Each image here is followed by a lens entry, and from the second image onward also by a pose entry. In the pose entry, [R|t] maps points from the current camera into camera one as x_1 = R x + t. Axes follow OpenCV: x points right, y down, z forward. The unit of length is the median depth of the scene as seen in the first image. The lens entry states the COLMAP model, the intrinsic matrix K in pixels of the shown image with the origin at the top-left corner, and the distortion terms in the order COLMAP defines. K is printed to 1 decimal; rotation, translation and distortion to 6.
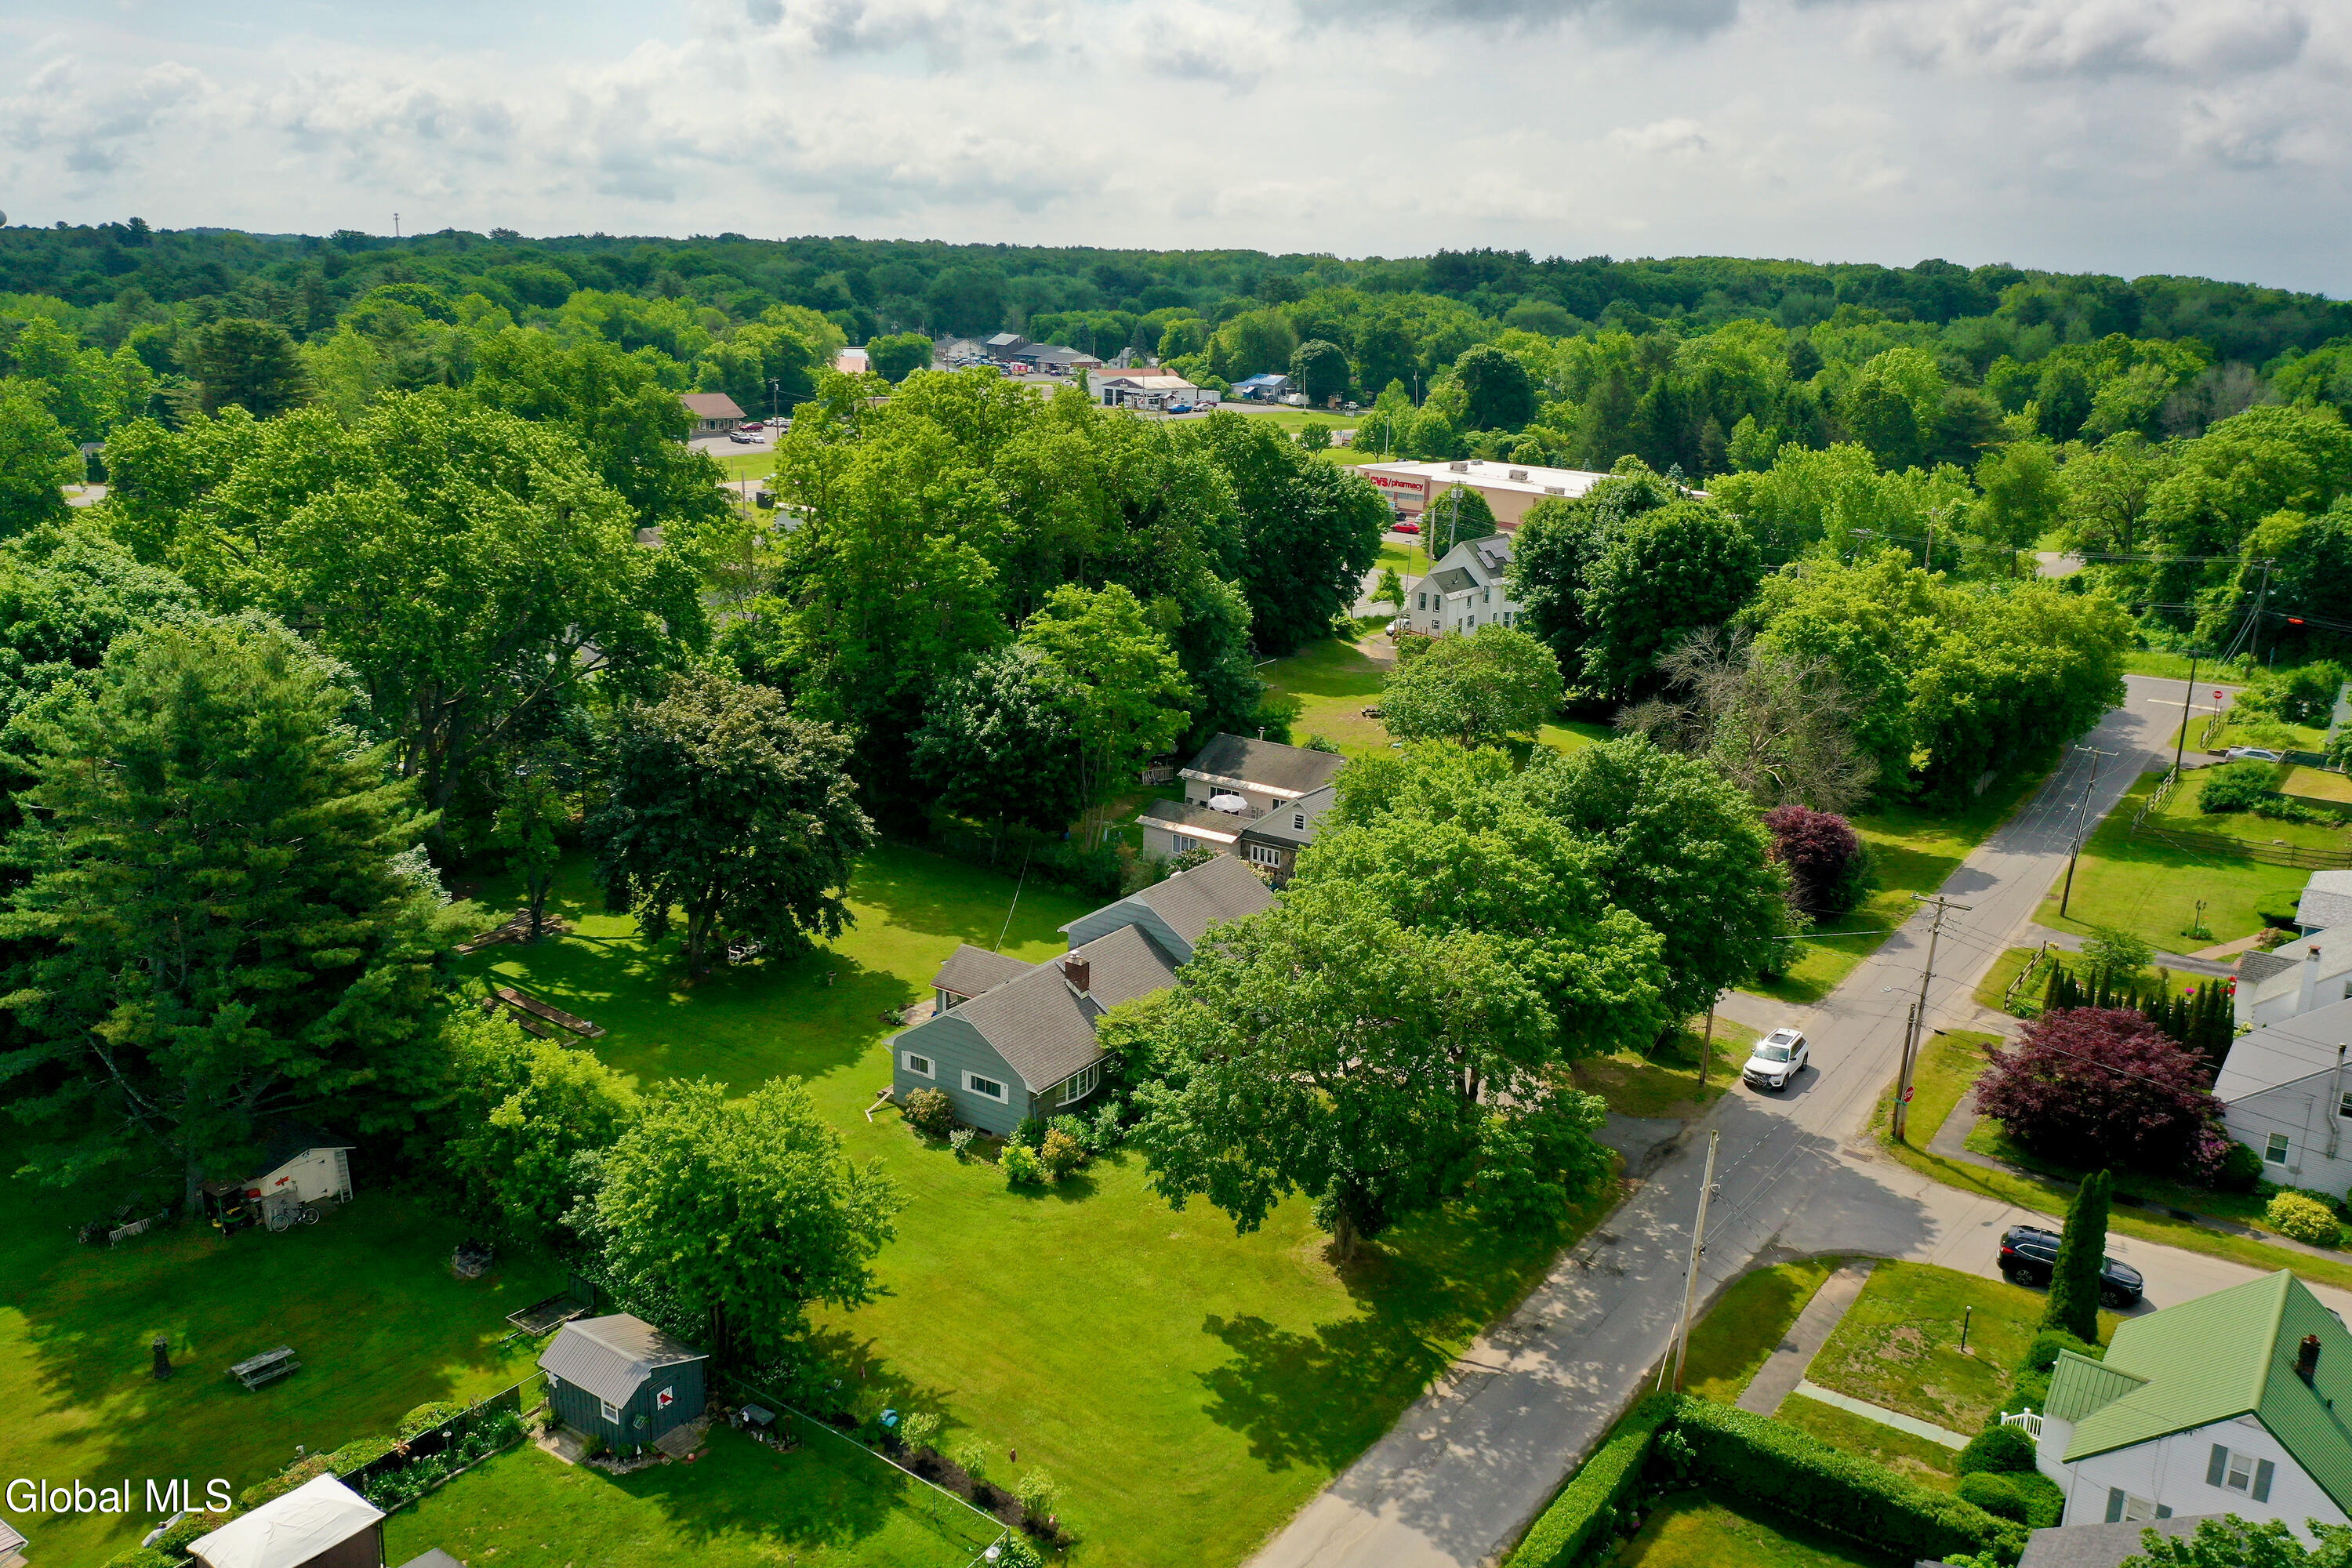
lens RADIAL K [[1941.4, 0, 1175.5], [0, 1941.4, 761.9], [0, 0, 1]] dist [0.013757, 0.006425]
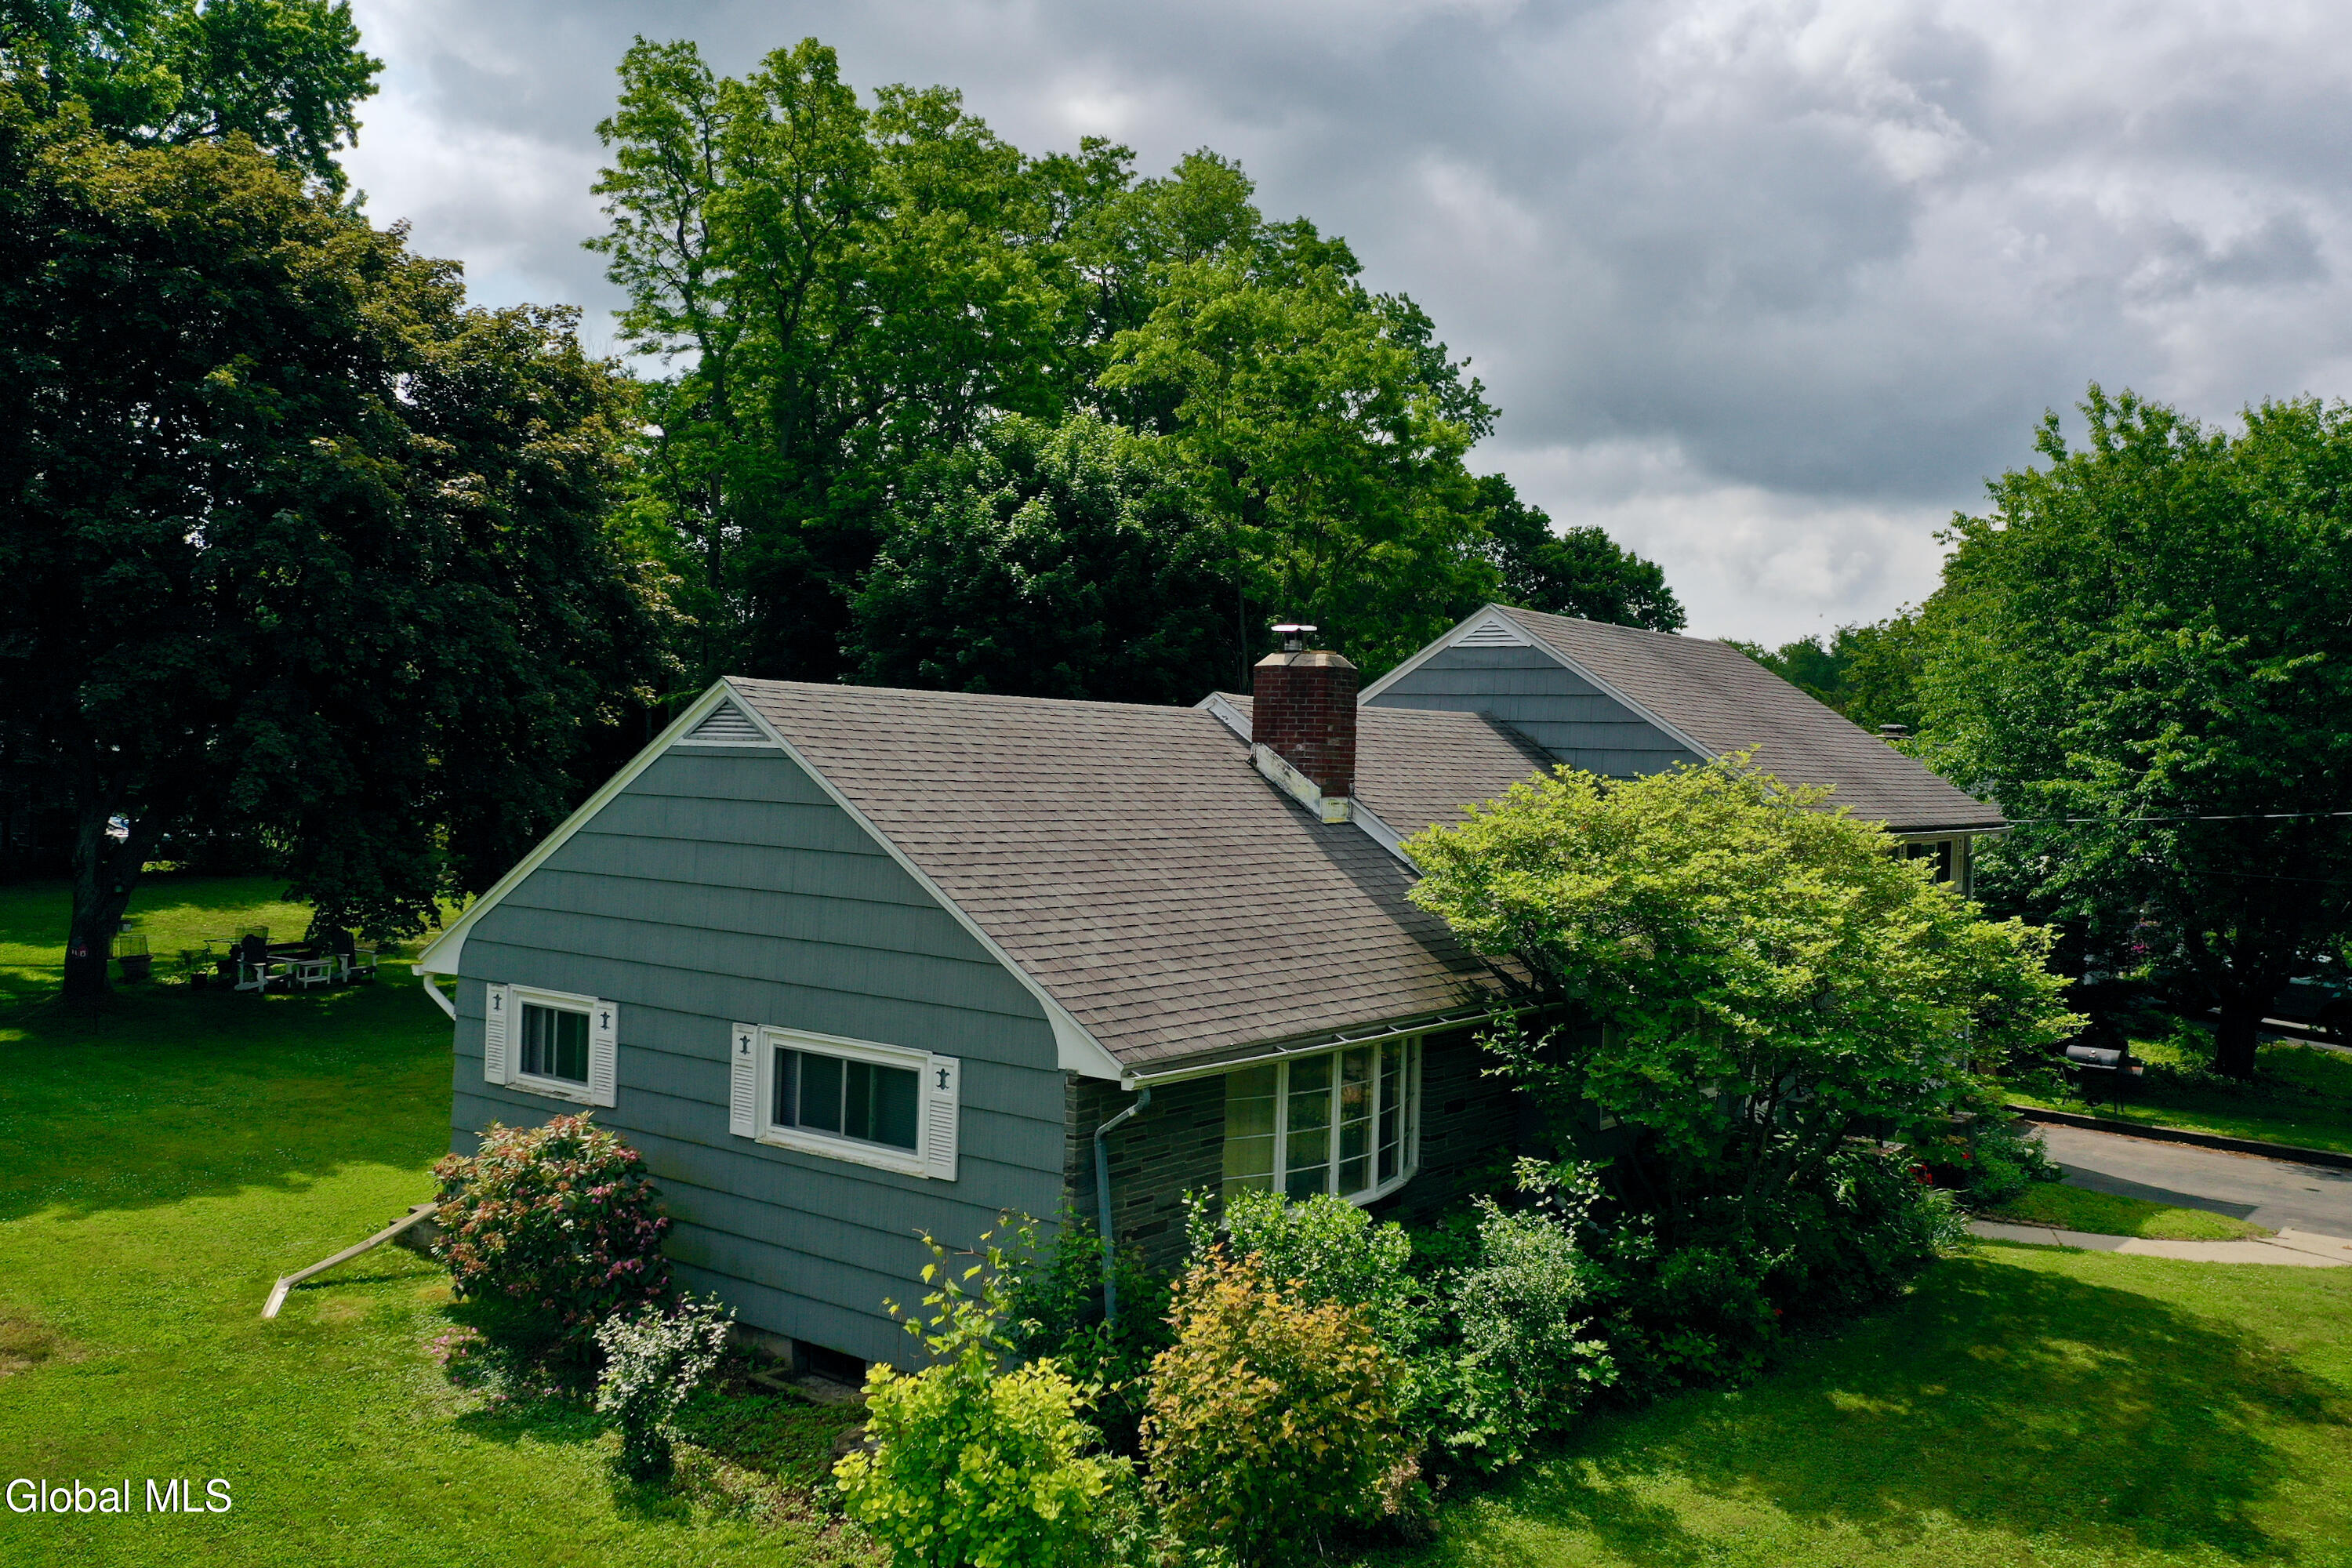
lens RADIAL K [[1941.4, 0, 1175.5], [0, 1941.4, 761.9], [0, 0, 1]] dist [0.013757, 0.006425]
pose [[0.998790, 0.024629, -0.042560, -0.059550], [-0.035327, 0.961457, -0.272677, 0.187501], [0.034204, 0.273851, 0.961164, 0.821760]]
